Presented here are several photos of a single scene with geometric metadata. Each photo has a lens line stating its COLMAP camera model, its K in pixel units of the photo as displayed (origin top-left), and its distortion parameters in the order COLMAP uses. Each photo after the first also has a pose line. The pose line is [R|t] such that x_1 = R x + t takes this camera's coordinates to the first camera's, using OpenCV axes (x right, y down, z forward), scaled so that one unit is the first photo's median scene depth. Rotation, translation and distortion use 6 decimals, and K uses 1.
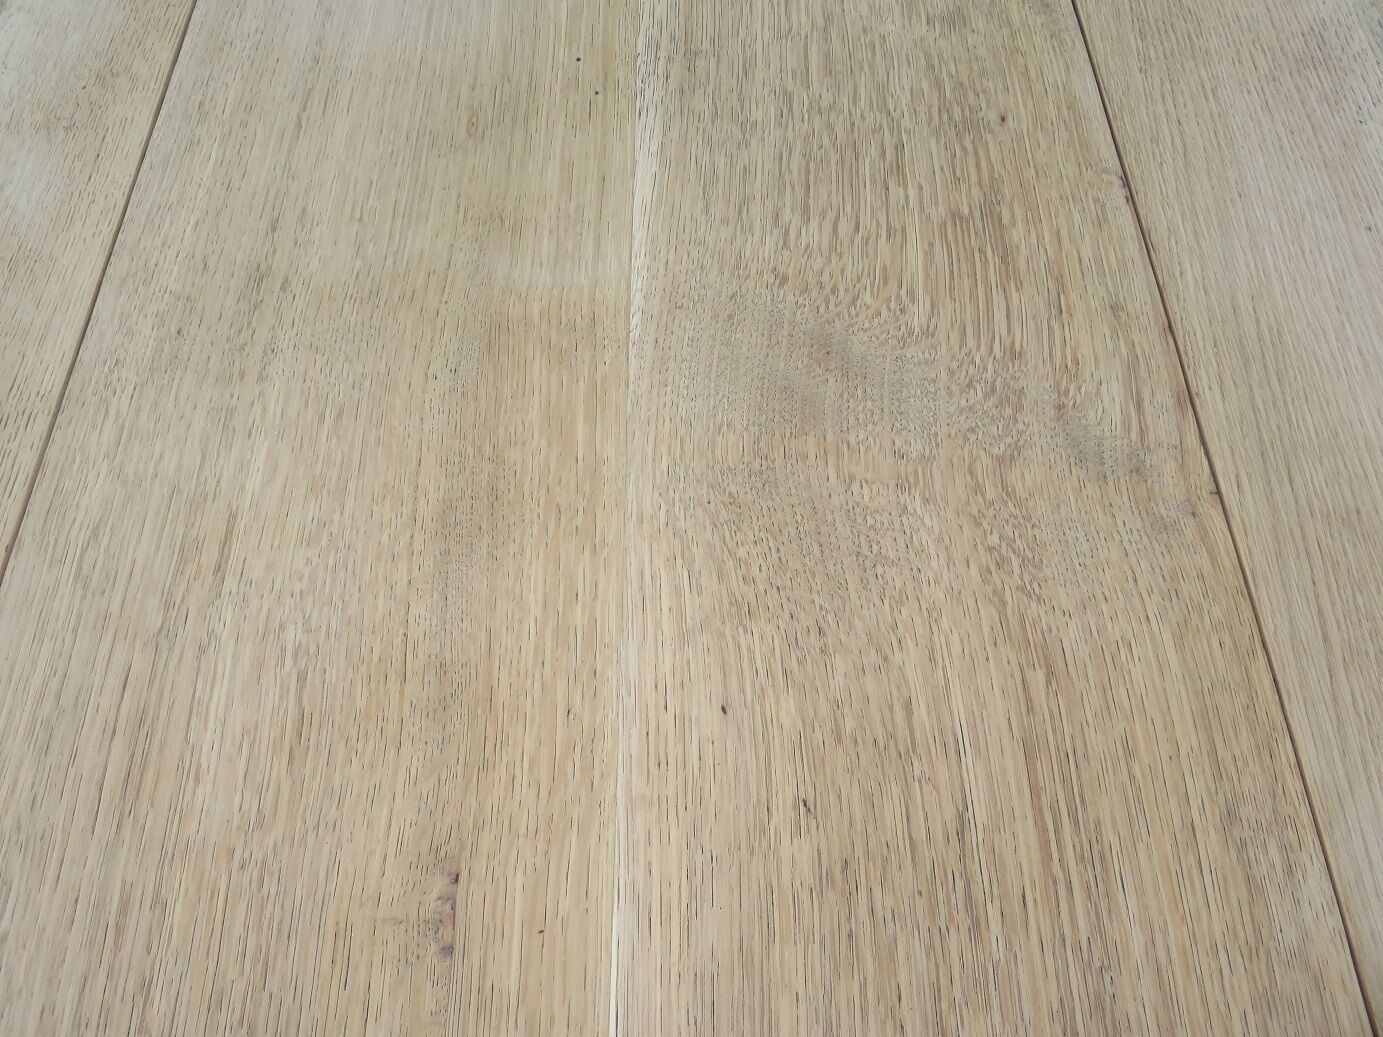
lens RADIAL K [[1043.5, 0, 696.4], [0, 1043.5, 513.2], [0, 0, 1]] dist [-0.006441, -0.002803]
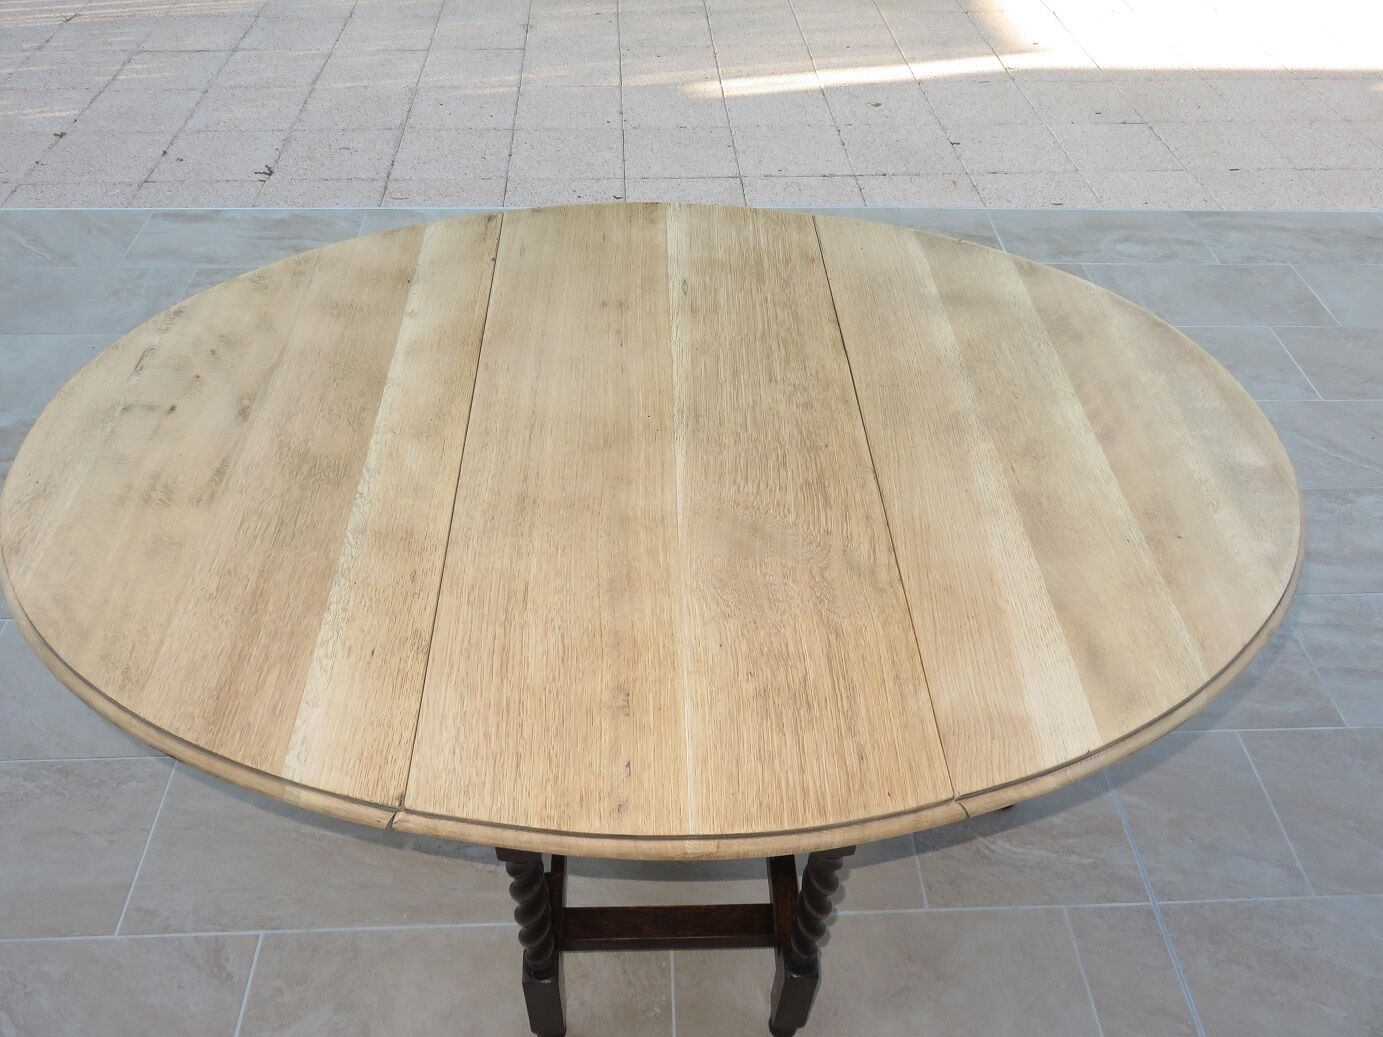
lens RADIAL K [[1035.4, 0, 692.9], [0, 1035.4, 517.4], [0, 0, 1]] dist [-0.017036, -0.002355]
pose [[0.997370, 0.026708, 0.067374, -0.199955], [-0.007107, 0.961185, -0.275813, 0.514030], [-0.072125, 0.274609, 0.958847, -1.424927]]
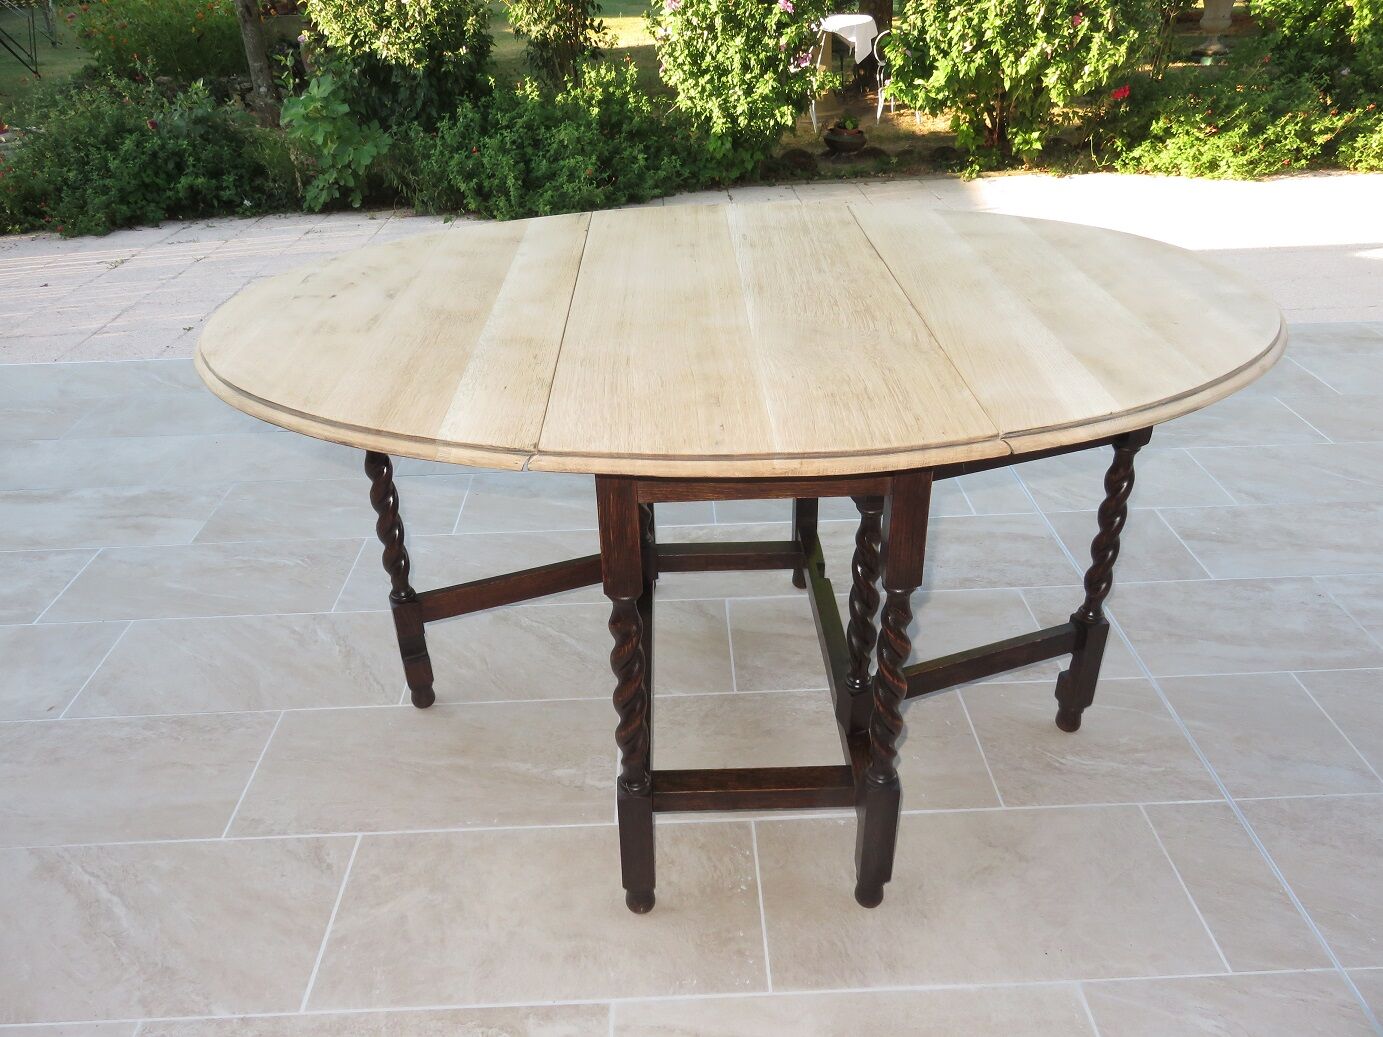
lens RADIAL K [[1035.7, 0, 689.8], [0, 1035.7, 519.8], [0, 0, 1]] dist [-0.022975, -0.002581]
pose [[0.999824, 0.006808, 0.017473, -0.294165], [0.003304, 0.853237, -0.521513, 1.898402], [-0.018459, 0.521479, 0.853064, -1.292124]]
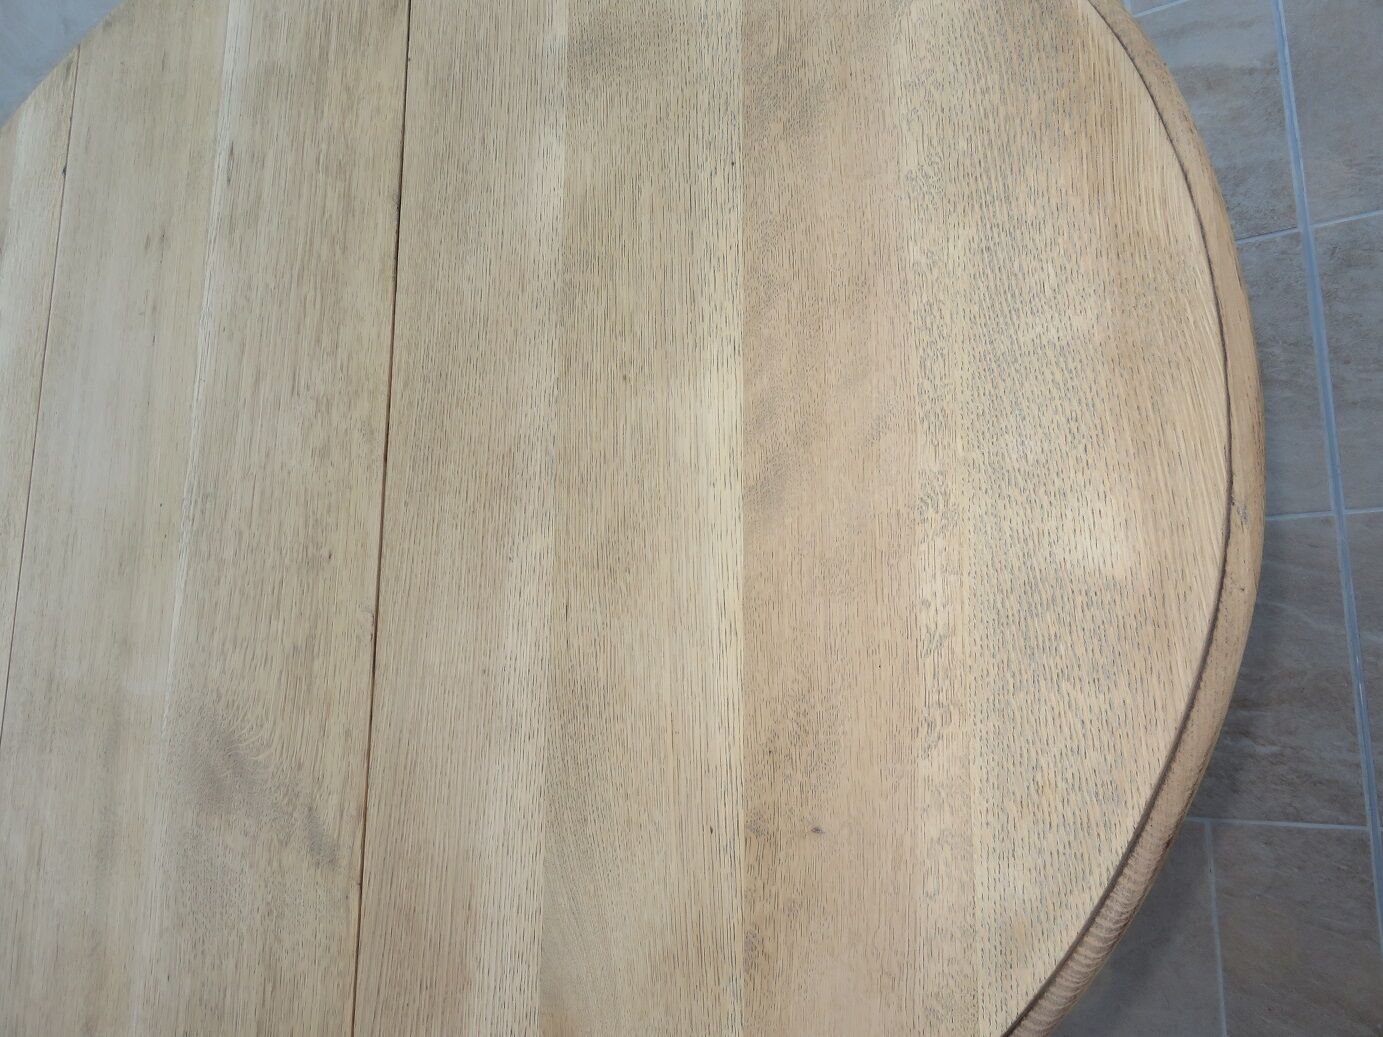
lens RADIAL K [[1043.5, 0, 696.4], [0, 1043.5, 513.2], [0, 0, 1]] dist [-0.006441, -0.002803]
pose [[0.868518, -0.070599, -0.490604, 1.632814], [0.225674, 0.937584, 0.264590, -0.795887], [0.441302, -0.340518, 0.830241, 0.069017]]
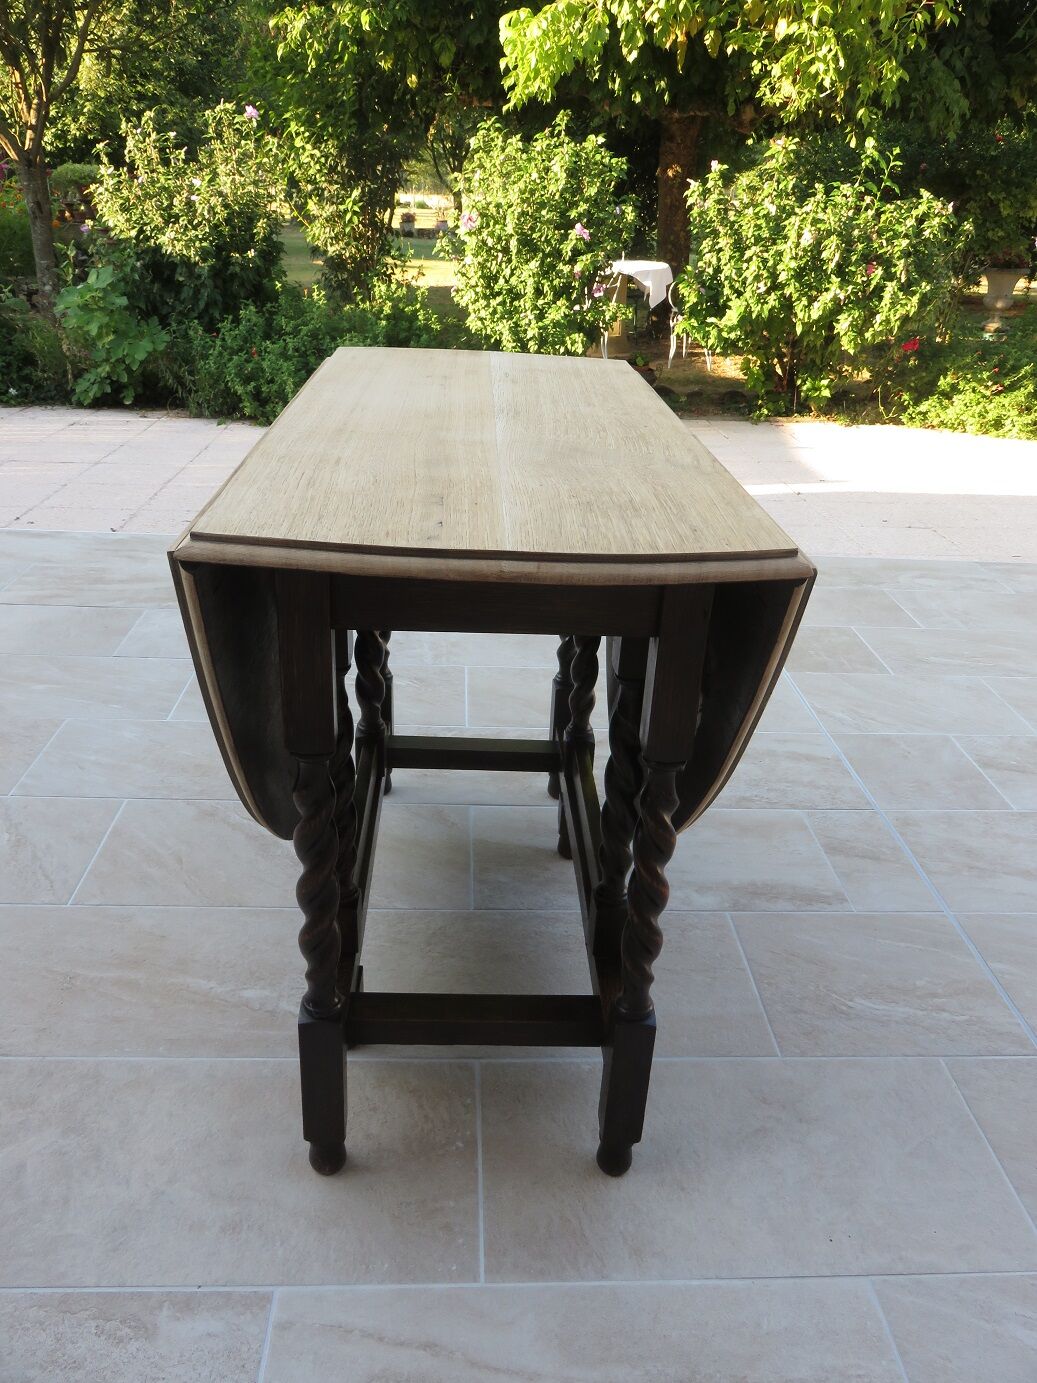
lens RADIAL K [[1035.7, 0, 518.5], [0, 1035.7, 691.5], [0, 0, 1]] dist [-0.022975, -0.002581]
pose [[0.996058, 0.062690, 0.062758, -0.133835], [-0.014570, 0.813503, -0.581378, 1.764132], [-0.087501, 0.578172, 0.811210, -0.667093]]
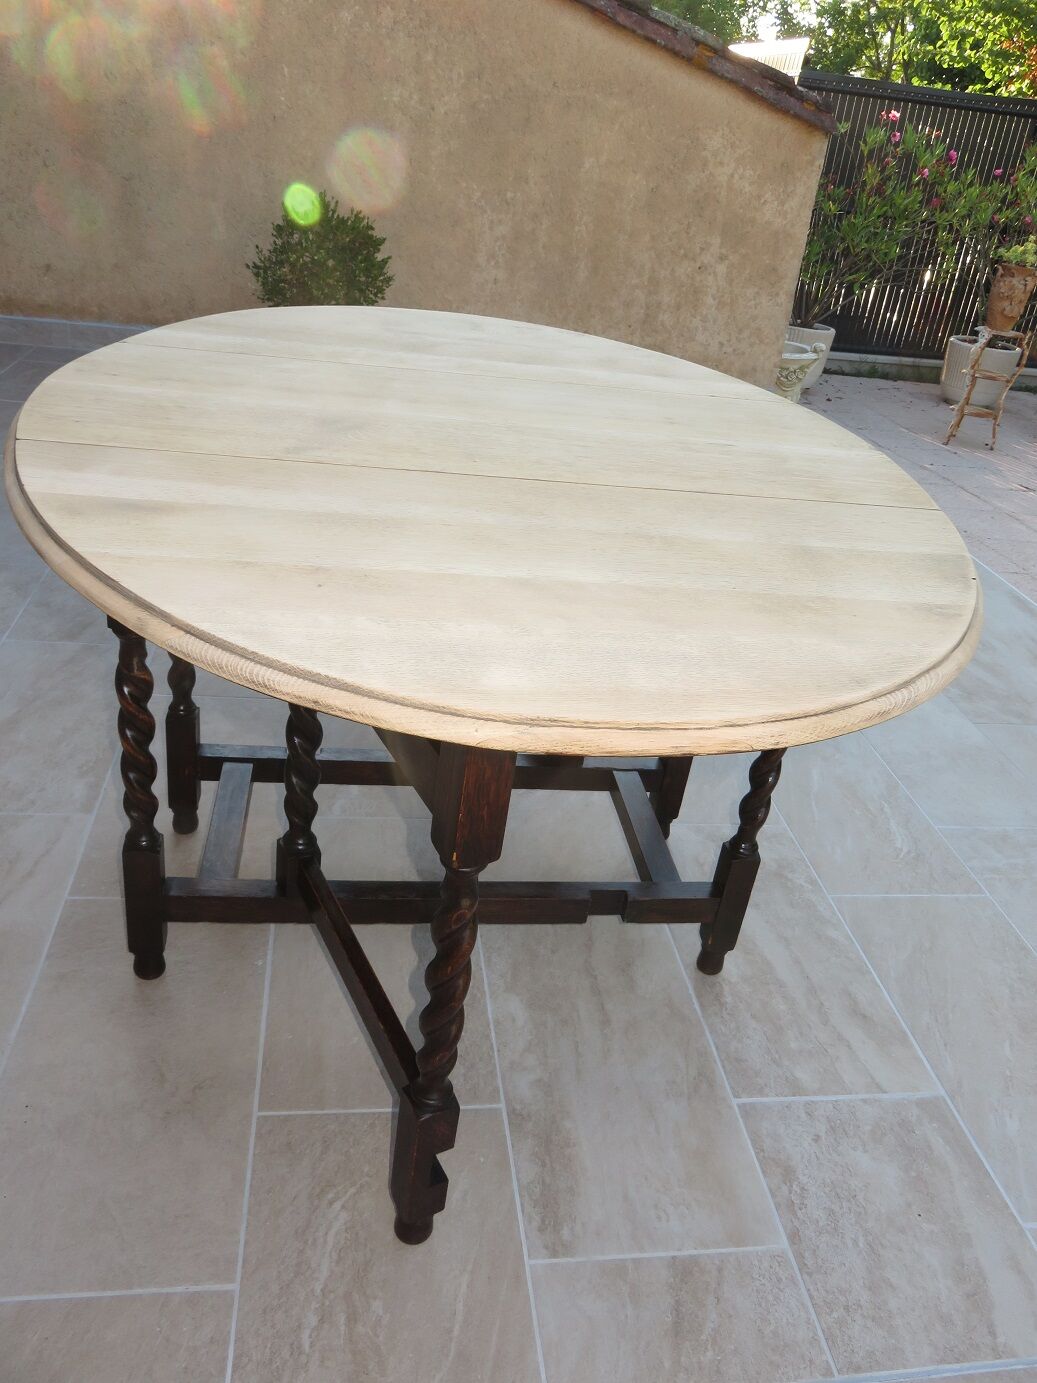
lens RADIAL K [[1043.5, 0, 521.6], [0, 1043.5, 695.4], [0, 0, 1]] dist [-0.006441, -0.002803]
pose [[0.115225, 0.529846, -0.840230, 2.859003], [-0.924093, 0.367462, 0.104995, -0.599990], [0.364384, 0.764353, 0.531967, 0.241858]]
